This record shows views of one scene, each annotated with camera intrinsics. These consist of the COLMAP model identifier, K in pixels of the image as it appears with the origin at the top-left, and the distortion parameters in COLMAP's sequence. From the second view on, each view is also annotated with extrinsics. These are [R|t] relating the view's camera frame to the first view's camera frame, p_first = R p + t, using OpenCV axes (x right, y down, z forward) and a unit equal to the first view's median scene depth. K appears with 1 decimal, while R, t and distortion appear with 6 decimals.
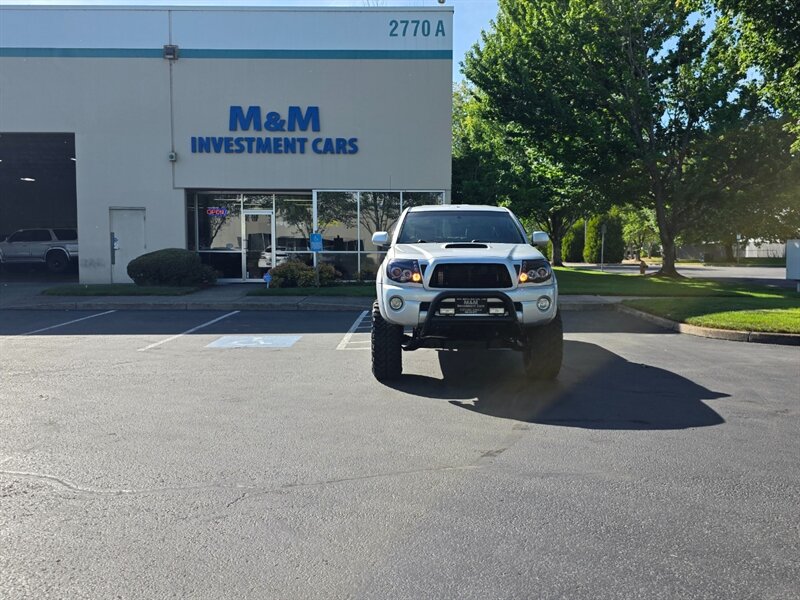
lens RADIAL K [[720.8, 0, 411.3], [0, 720.8, 299.1], [0, 0, 1]] dist [0.080972, -0.006491]
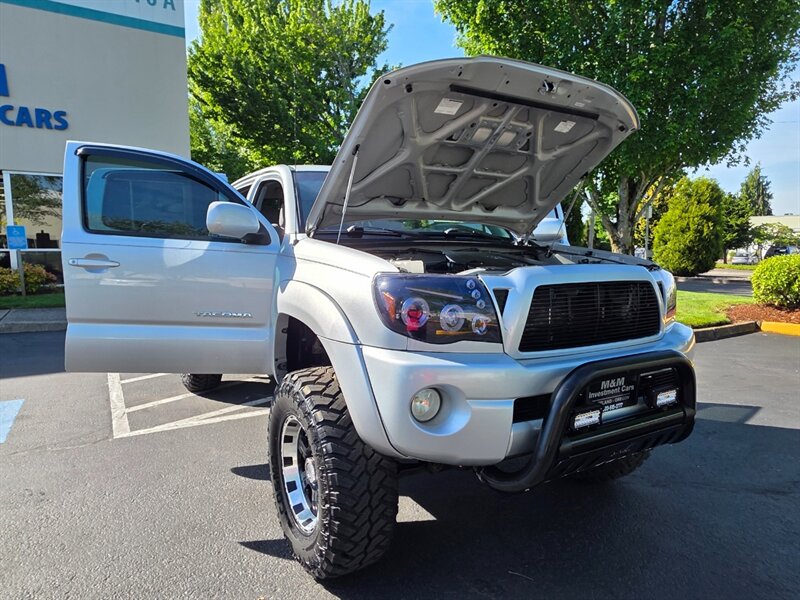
lens RADIAL K [[522.0, 0, 405.2], [0, 522.0, 308.0], [0, 0, 1]] dist [-0.000063, 0.001283]
pose [[0.861741, -0.056965, 0.504141, -0.054527], [0.033304, 0.997885, 0.055828, -0.019422], [-0.506254, -0.031319, 0.861815, 0.284753]]
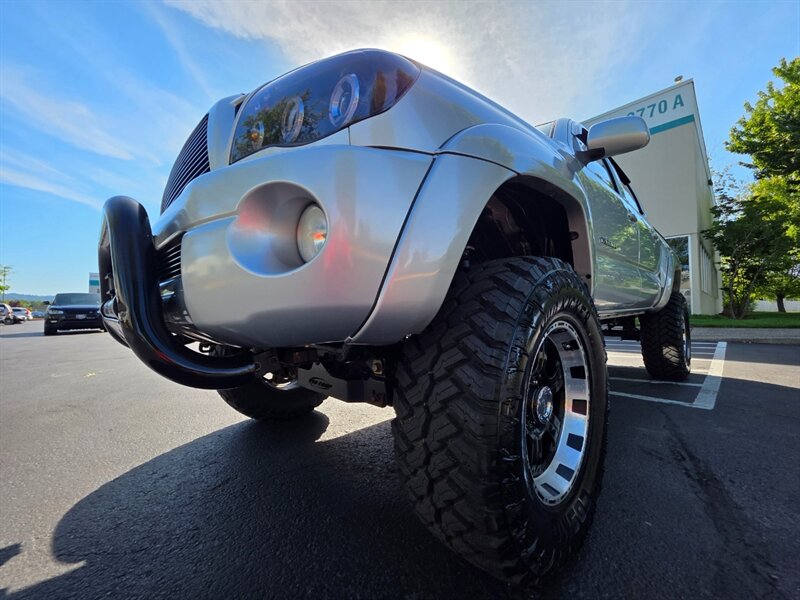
lens RADIAL K [[321.9, 0, 401.2], [0, 321.9, 298.7], [0, 0, 1]] dist [0.000756, 0.000041]
pose [[0.691344, -0.033545, -0.721747, 0.094466], [-0.042832, 0.995262, -0.087286, 0.011109], [0.721255, 0.091259, 0.686631, 0.344560]]
